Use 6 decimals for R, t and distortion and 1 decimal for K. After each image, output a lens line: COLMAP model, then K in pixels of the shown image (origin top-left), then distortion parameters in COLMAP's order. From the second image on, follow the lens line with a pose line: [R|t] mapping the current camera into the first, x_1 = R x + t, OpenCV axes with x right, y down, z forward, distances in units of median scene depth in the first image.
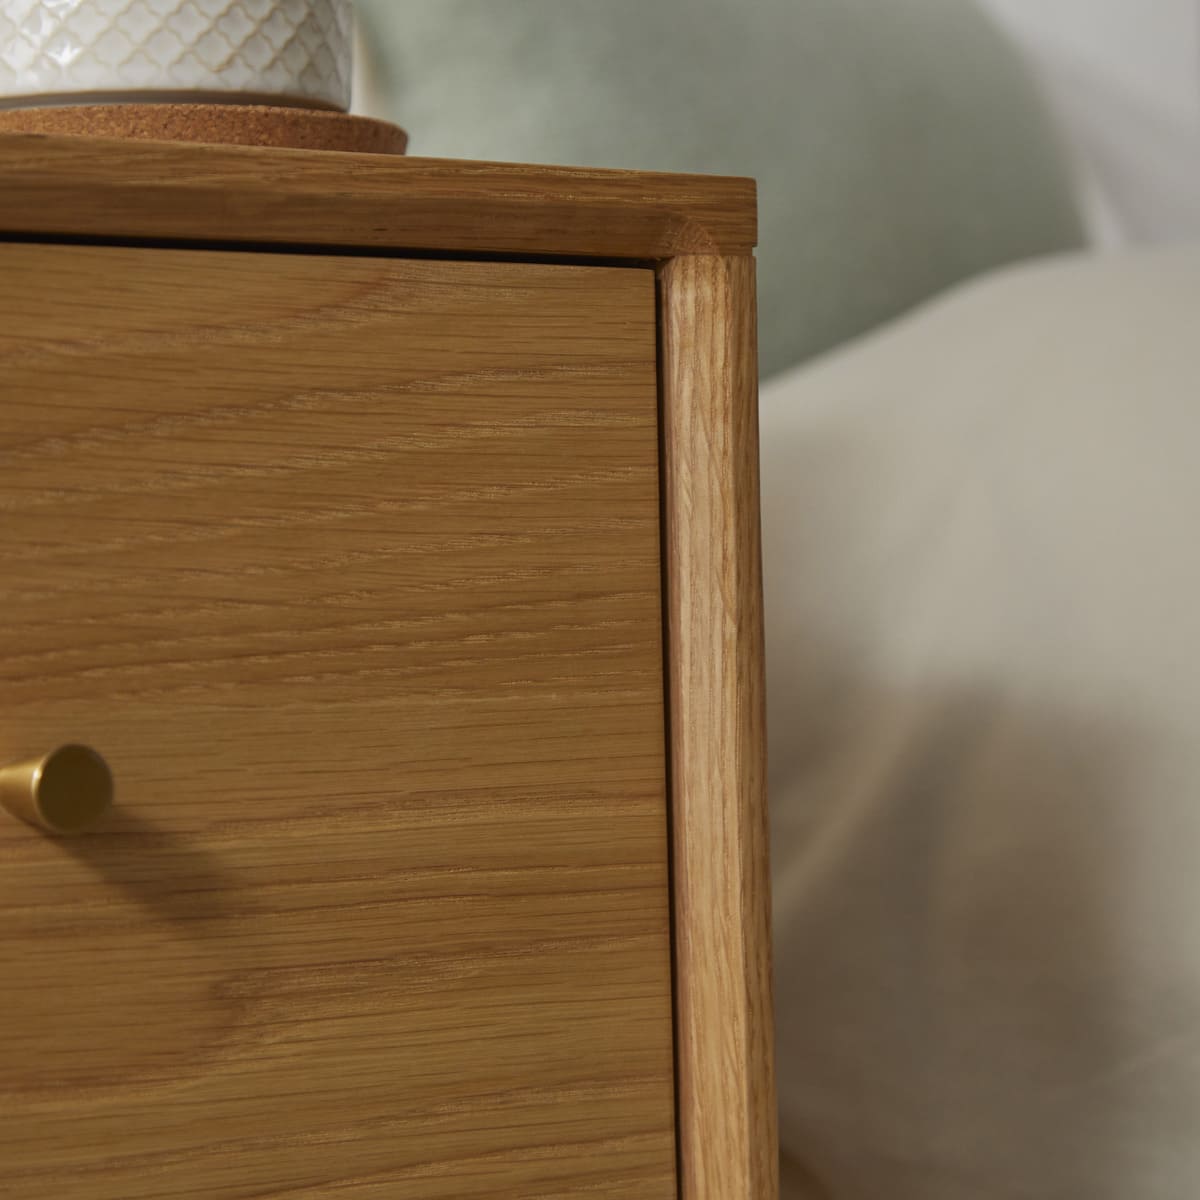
lens RADIAL K [[3439.2, 0, 599.0], [0, 3439.2, 596.2], [0, 0, 1]] dist [0.018487, 0.000000]
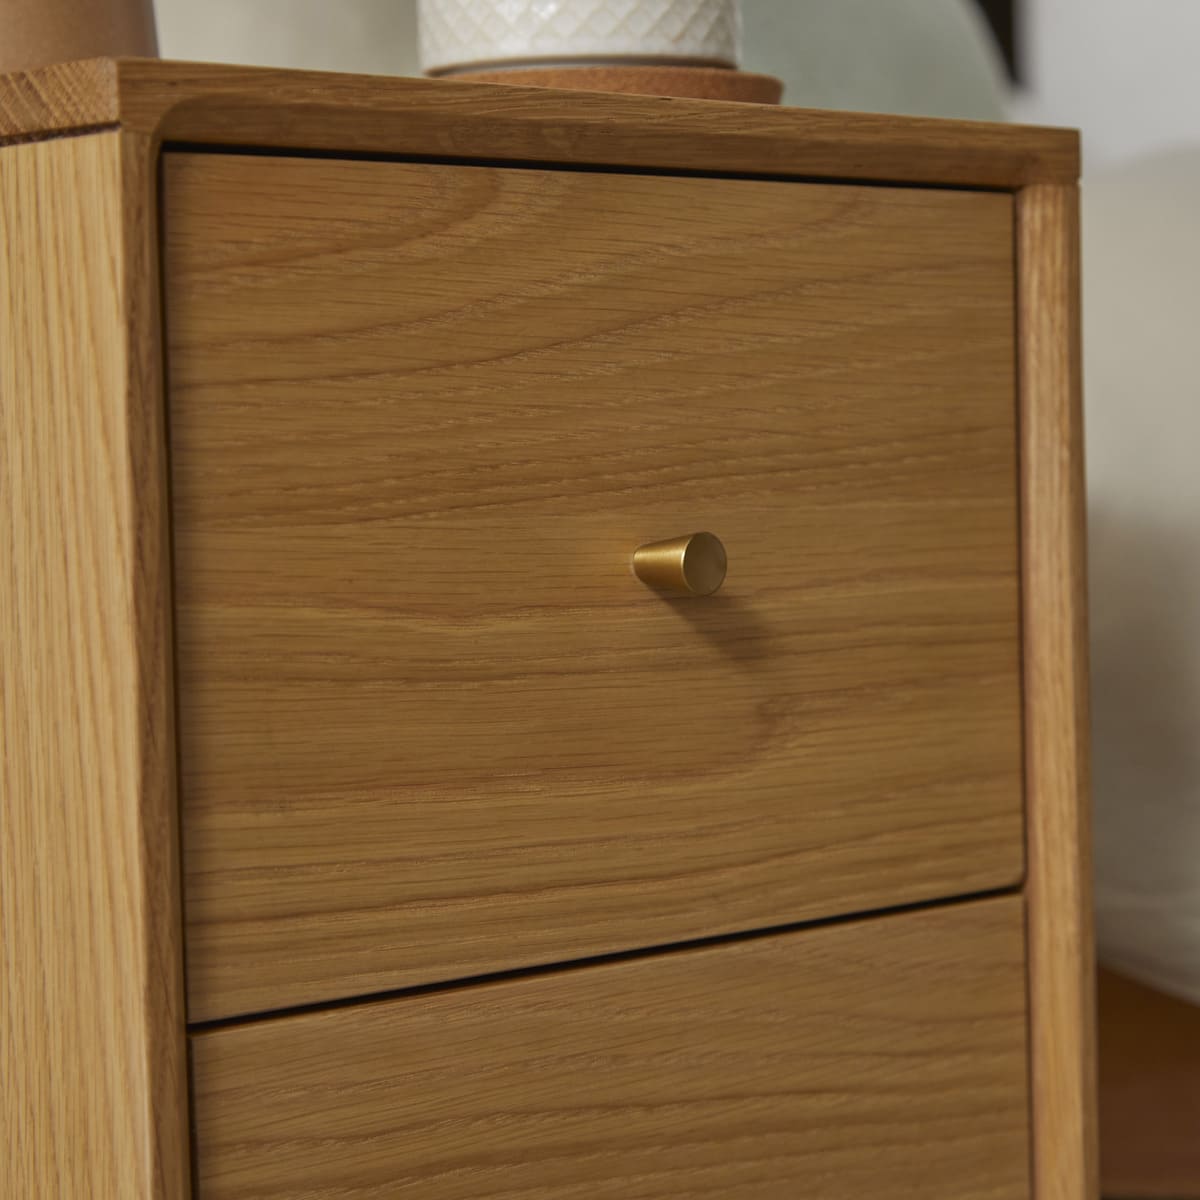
lens RADIAL K [[3439.2, 0, 600.6], [0, 3439.2, 606.8], [0, 0, 1]] dist [0.018487, 0.000000]
pose [[0.985158, -0.009231, 0.171404, -0.405206], [0.002444, 0.999206, 0.039768, 0.016250], [-0.171635, -0.038759, 0.984398, -0.360319]]
